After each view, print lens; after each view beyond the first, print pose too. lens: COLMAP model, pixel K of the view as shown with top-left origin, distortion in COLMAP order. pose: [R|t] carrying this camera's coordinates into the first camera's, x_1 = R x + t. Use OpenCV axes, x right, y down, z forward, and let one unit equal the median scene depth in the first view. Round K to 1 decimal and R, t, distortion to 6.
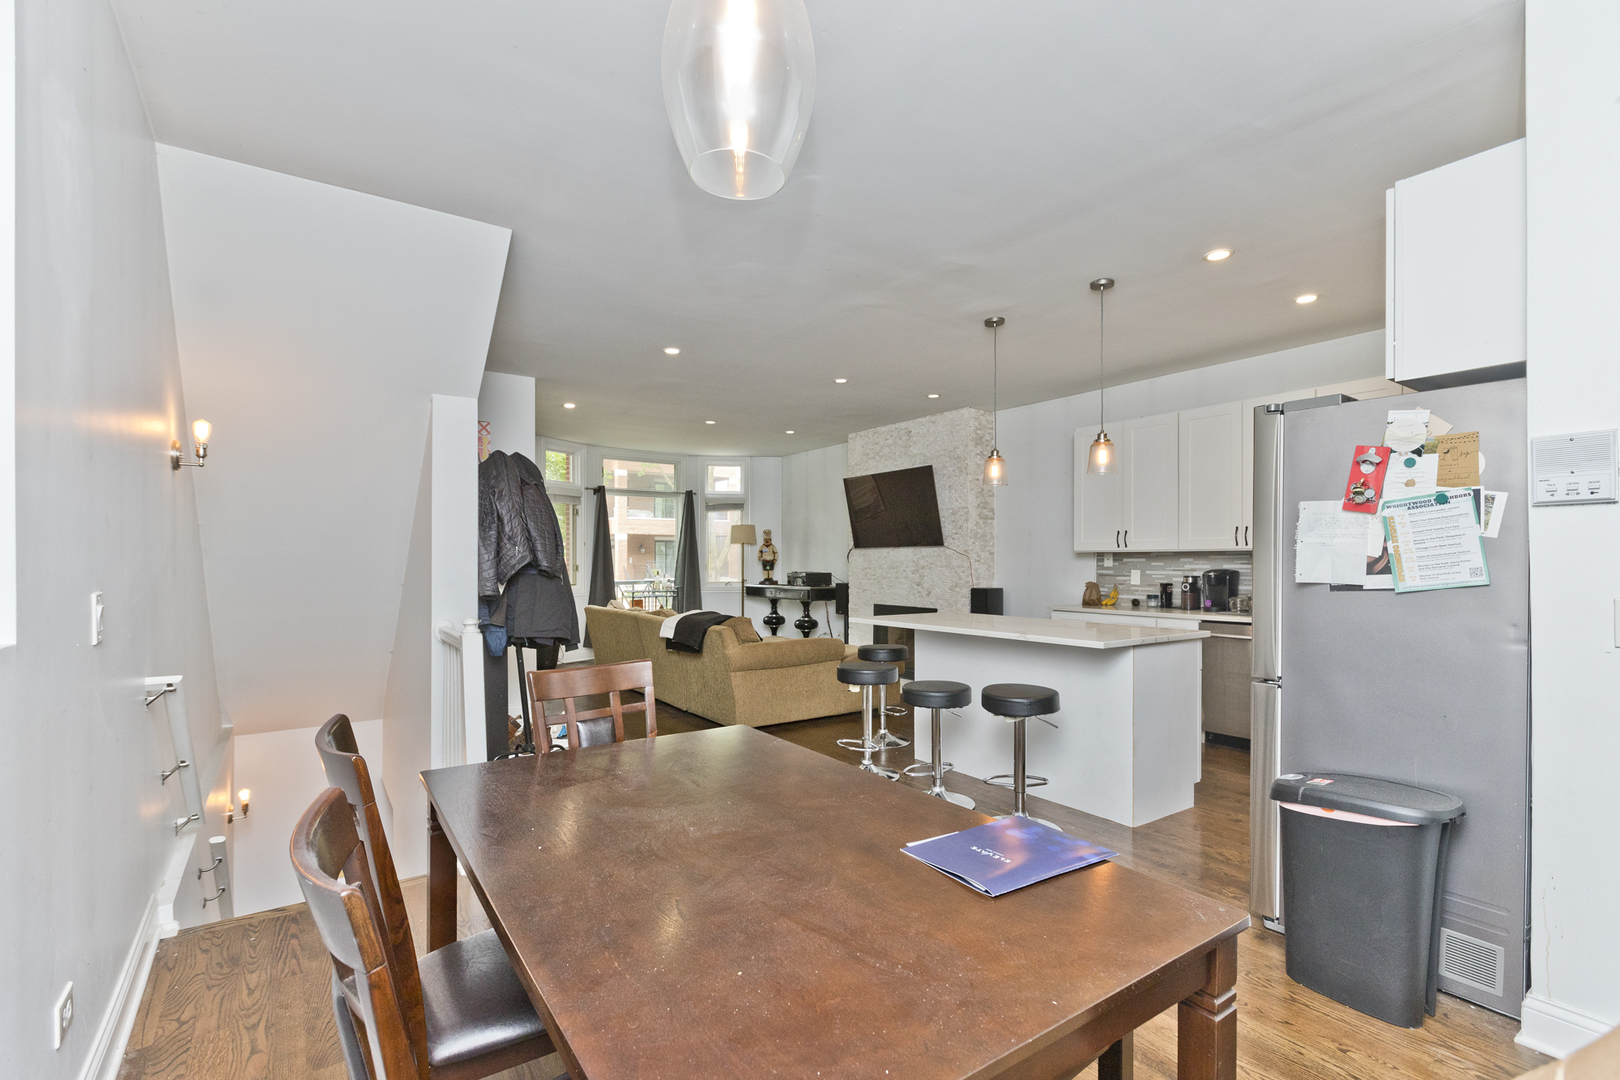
lens RADIAL K [[733.9, 0, 802.9], [0, 733.9, 561.2], [0, 0, 1]] dist [0.000344, -0.000020]
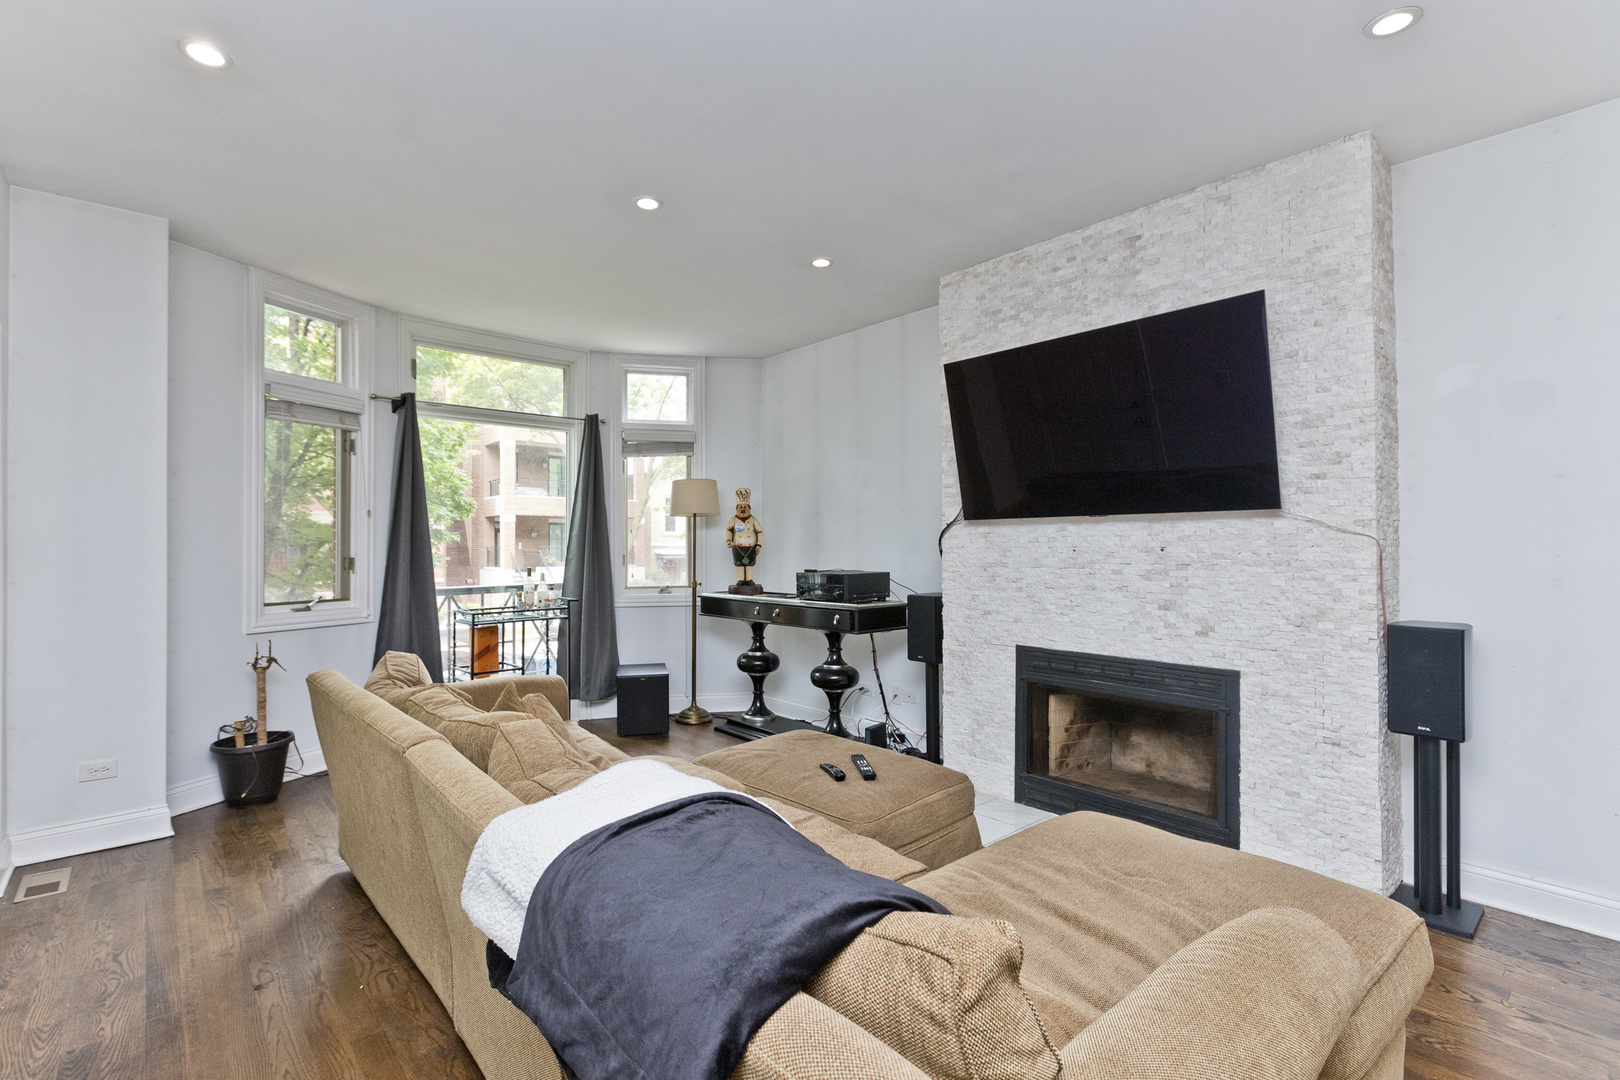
lens RADIAL K [[746.1, 0, 774.5], [0, 746.1, 538.5], [0, 0, 1]] dist [-0.000483, 0.000237]
pose [[0.995945, -0.000617, 0.089959, -0.091814], [0.001540, 0.999947, -0.010186, -0.002109], [-0.089948, 0.010283, 0.995893, 0.574418]]
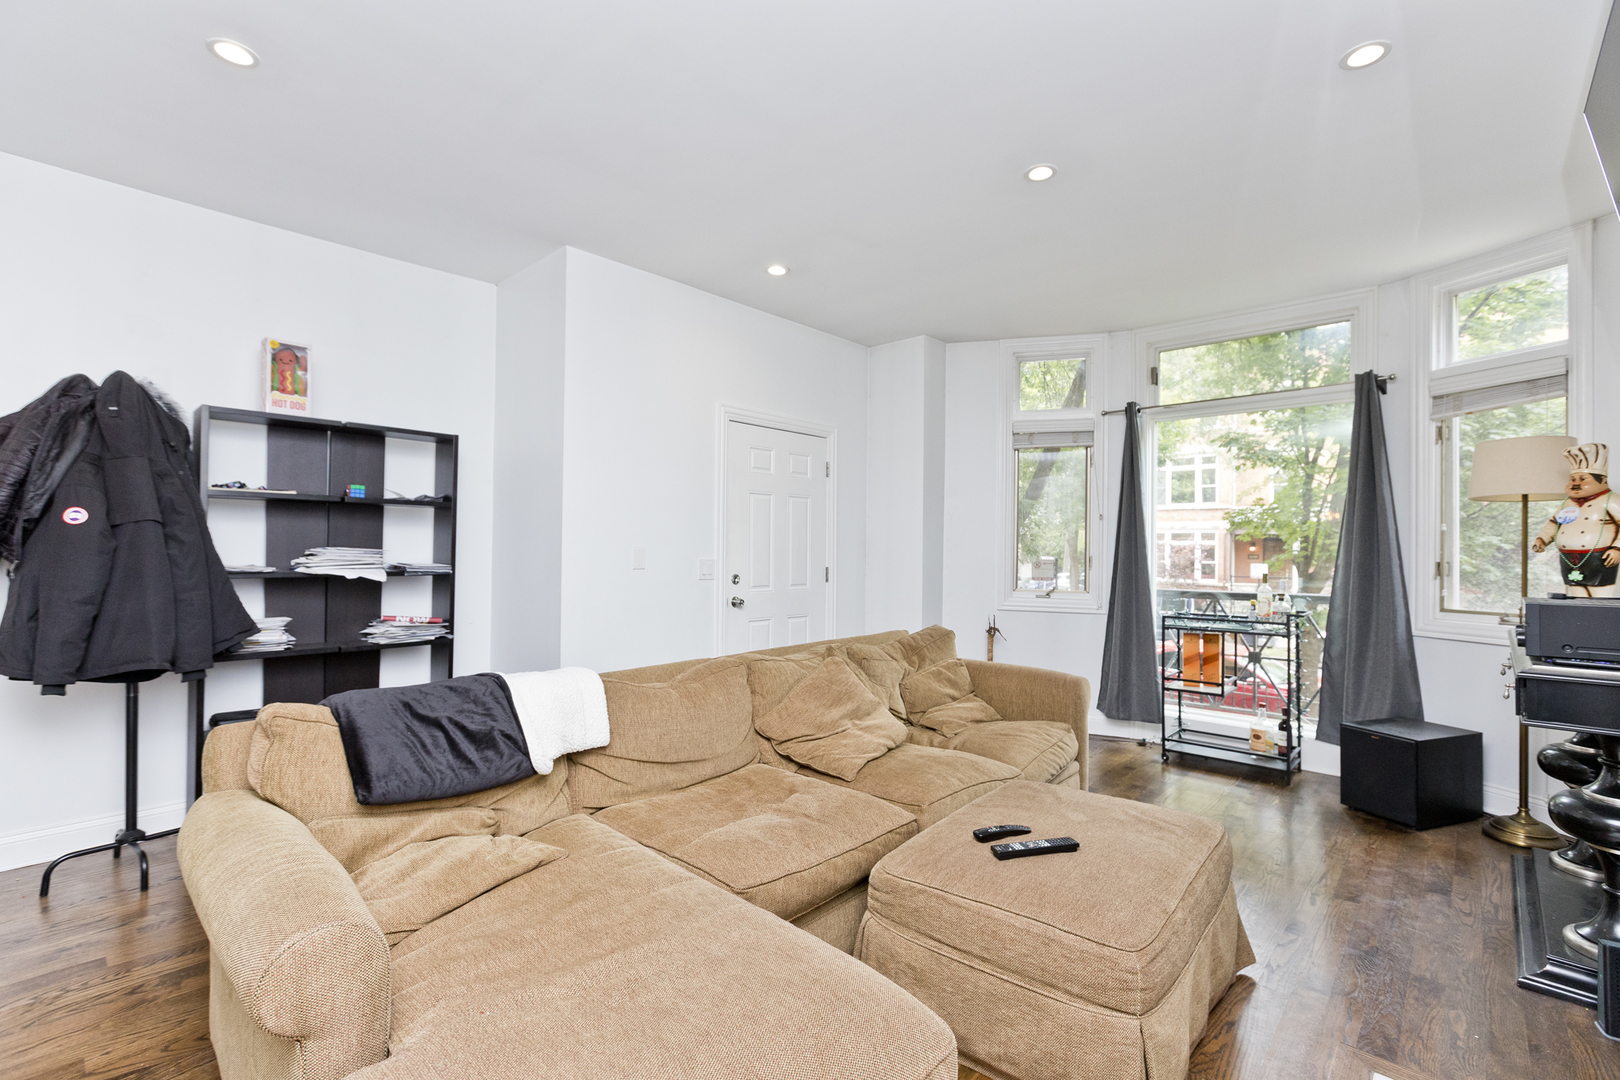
lens RADIAL K [[705.5, 0, 810.0], [0, 705.5, 540.0], [0, 0, 1]] dist [0.000183, -0.000084]
pose [[0.194682, -0.008276, -0.980832, 0.202201], [-0.010390, 0.999891, -0.010499, 0.000635], [0.980811, 0.012235, 0.194574, 0.801234]]
